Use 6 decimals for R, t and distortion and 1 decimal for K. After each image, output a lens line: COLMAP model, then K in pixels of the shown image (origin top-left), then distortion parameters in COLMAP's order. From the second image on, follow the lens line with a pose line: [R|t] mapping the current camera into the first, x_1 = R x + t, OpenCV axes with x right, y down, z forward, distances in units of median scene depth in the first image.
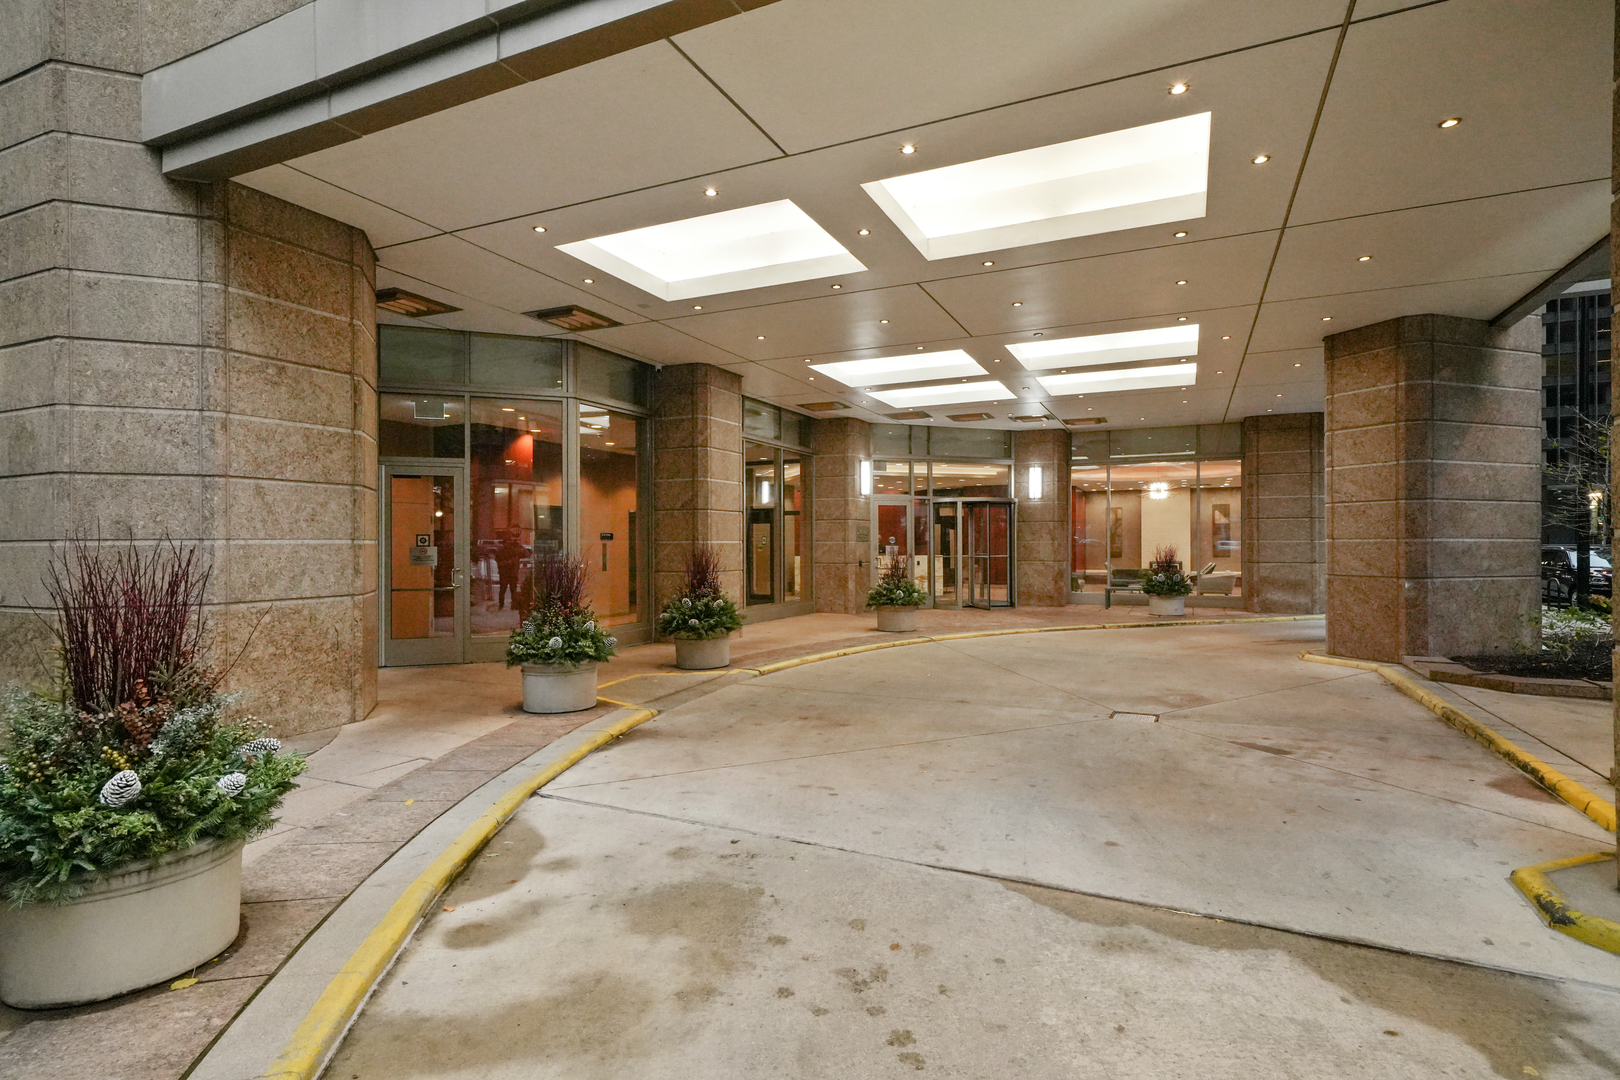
lens RADIAL K [[820.1, 0, 810.0], [0, 820.1, 540.0], [0, 0, 1]] dist [-0.001451, -0.000269]
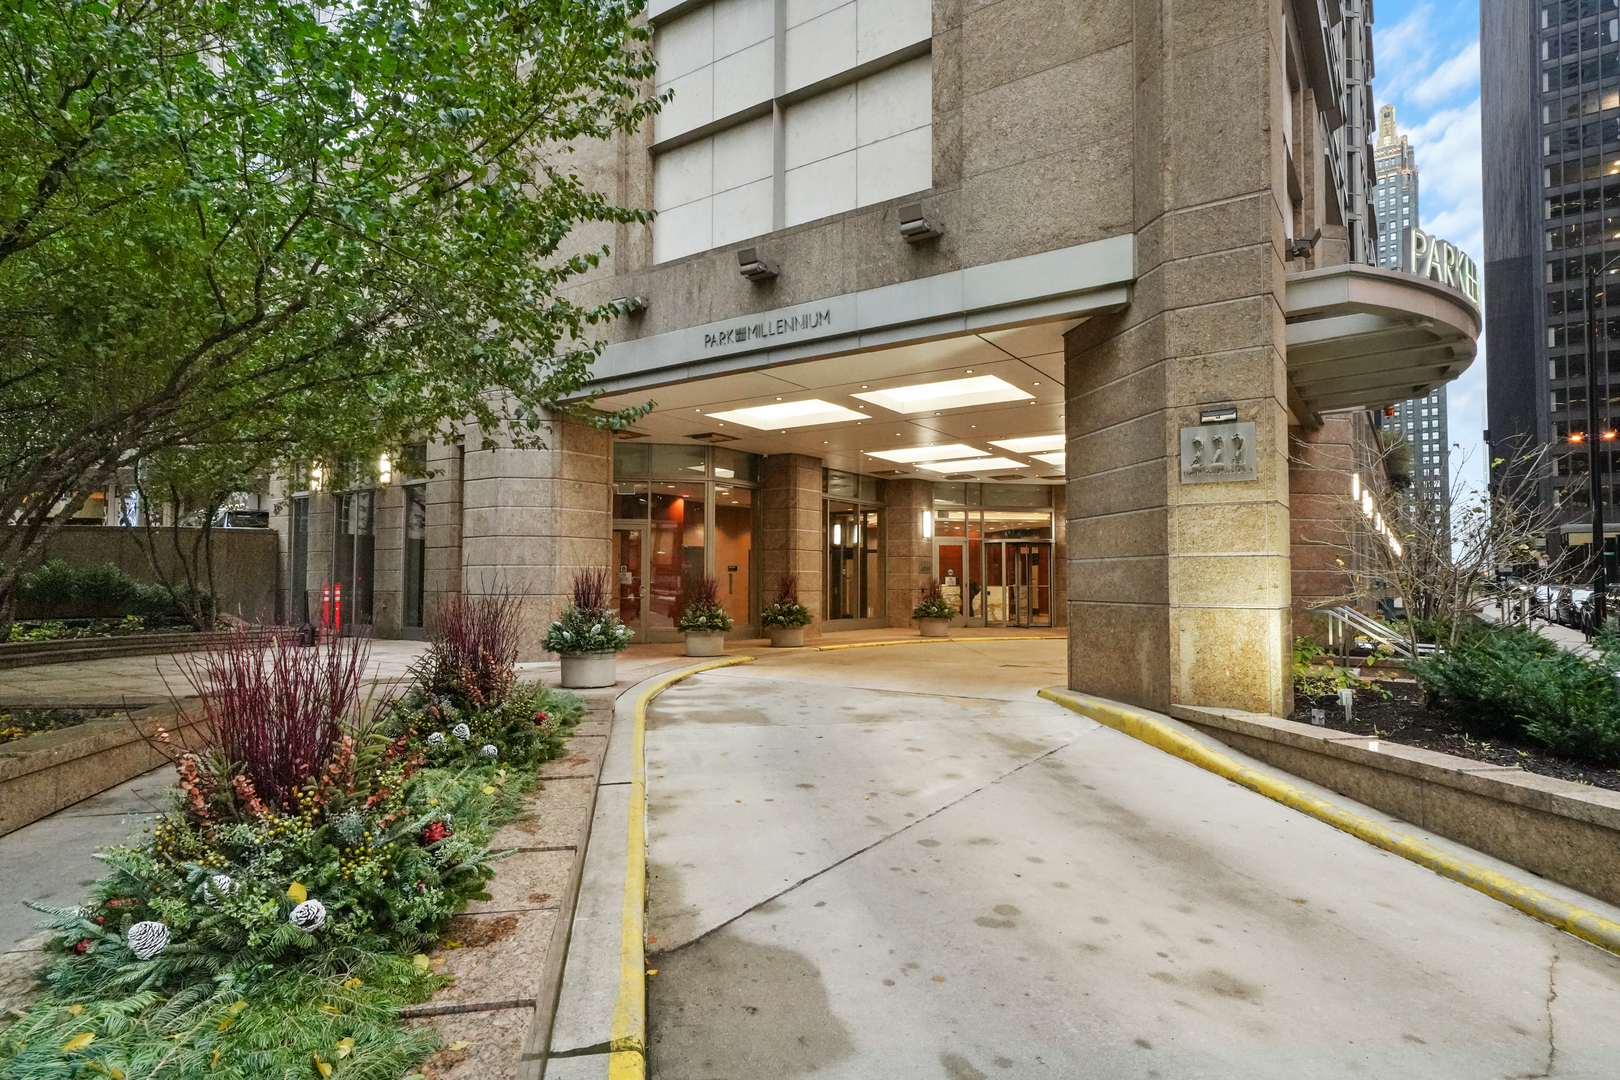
lens RADIAL K [[875.4, 0, 810.0], [0, 875.4, 540.0], [0, 0, 1]] dist [0.000101, 0.000003]
pose [[0.987324, 0.000202, -0.158715, 0.134512], [-0.006894, 0.999110, -0.041615, 0.010648], [0.158565, 0.042182, 0.986447, -0.505951]]
